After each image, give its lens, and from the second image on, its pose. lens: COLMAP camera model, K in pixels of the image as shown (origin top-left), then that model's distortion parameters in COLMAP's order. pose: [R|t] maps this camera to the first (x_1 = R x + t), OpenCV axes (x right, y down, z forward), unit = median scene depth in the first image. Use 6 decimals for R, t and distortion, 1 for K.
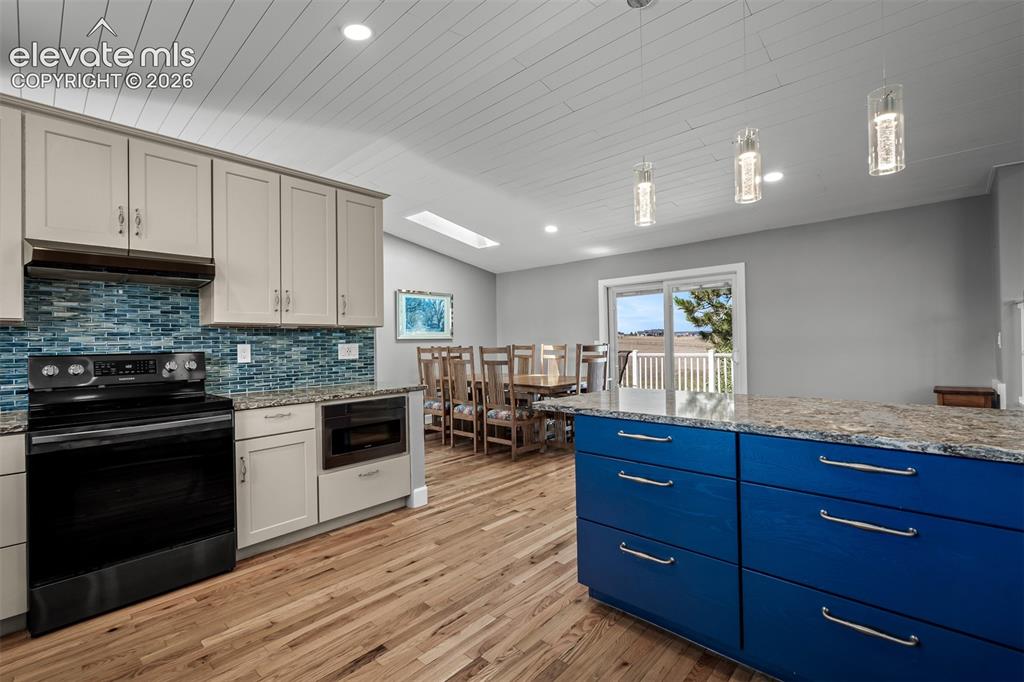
lens RADIAL K [[450.6, 0, 509.8], [0, 450.6, 340.8], [0, 0, 1]] dist [-0.002996, 0.000073]
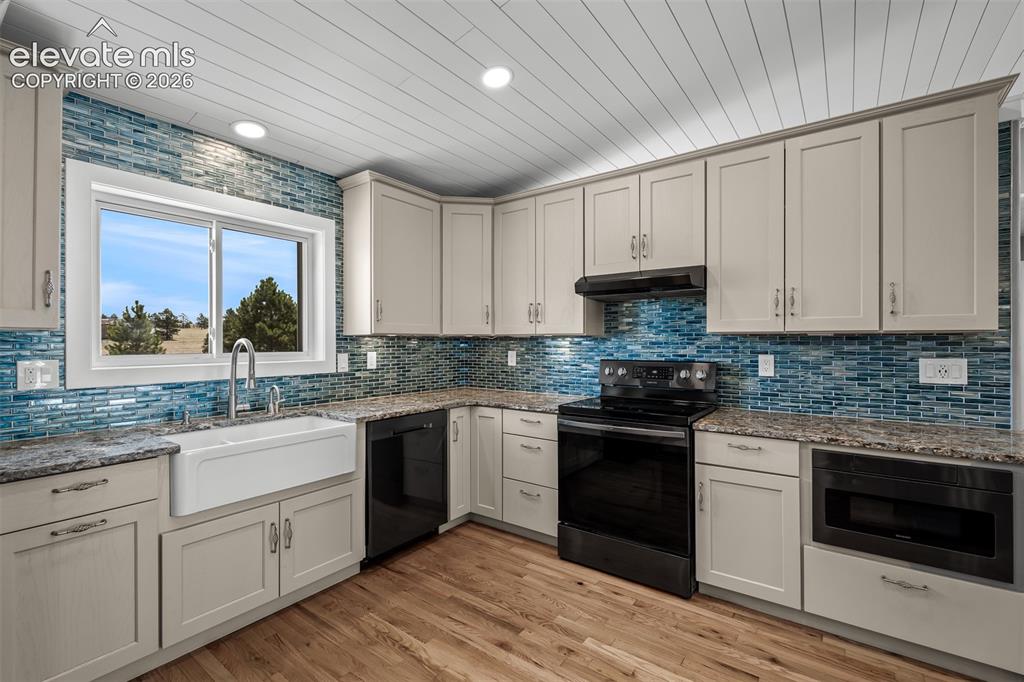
lens RADIAL K [[450.6, 0, 509.8], [0, 450.6, 340.8], [0, 0, 1]] dist [-0.002996, 0.000073]
pose [[0.107964, 0.013776, -0.994059, 0.195127], [0.003713, 0.999891, 0.014260, -0.030680], [0.994148, -0.005231, 0.107901, 0.390784]]
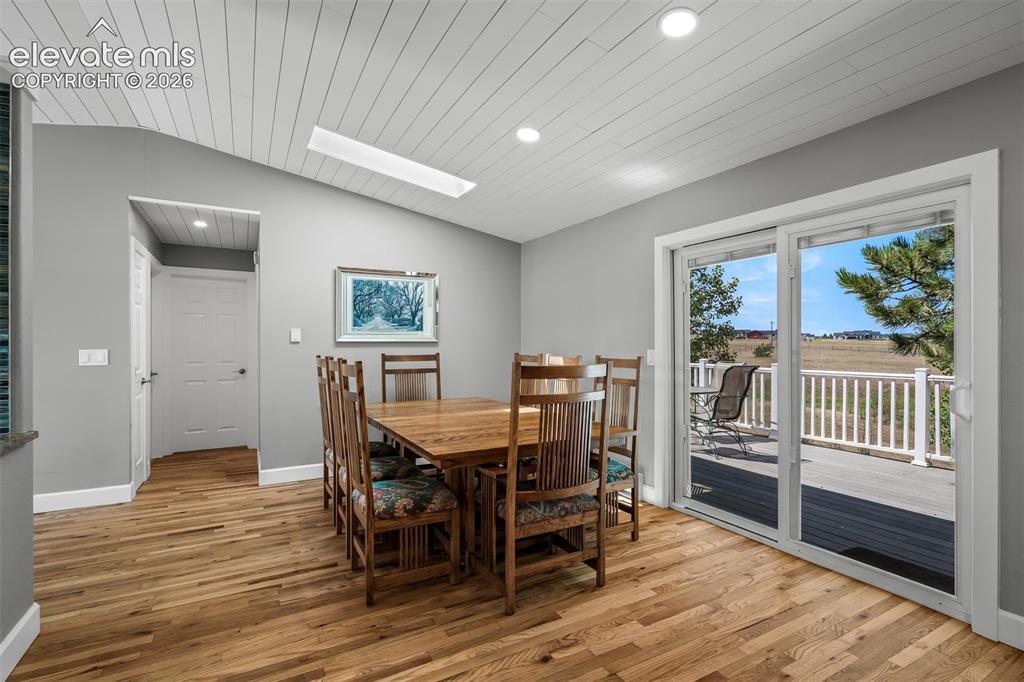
lens RADIAL K [[480.9, 0, 509.6], [0, 480.9, 346.2], [0, 0, 1]] dist [0.000833, 0.000315]
pose [[0.949149, 0.017364, -0.314347, 0.419149], [-0.014017, 0.999818, 0.012906, -0.019330], [0.314515, -0.007844, 0.949220, 0.777920]]
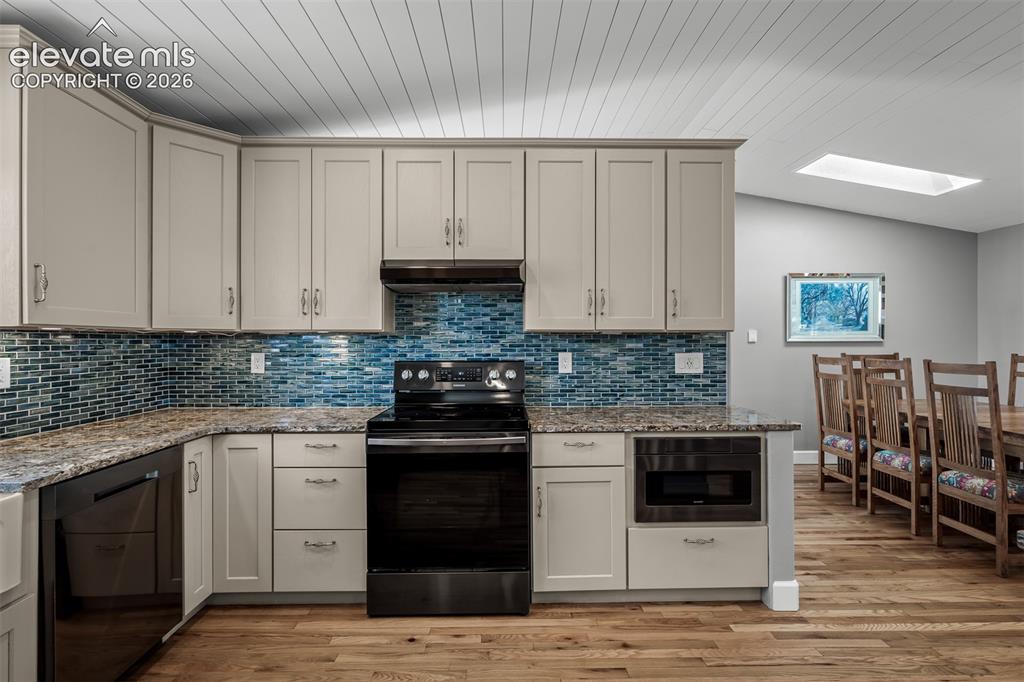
lens RADIAL K [[491.7, 0, 509.2], [0, 491.7, 339.6], [0, 0, 1]] dist [-0.003729, 0.000547]
pose [[0.689354, 0.012404, -0.724319, 0.033522], [-0.005904, 0.999916, 0.011504, -0.026233], [0.724401, -0.003654, 0.689369, 0.233056]]
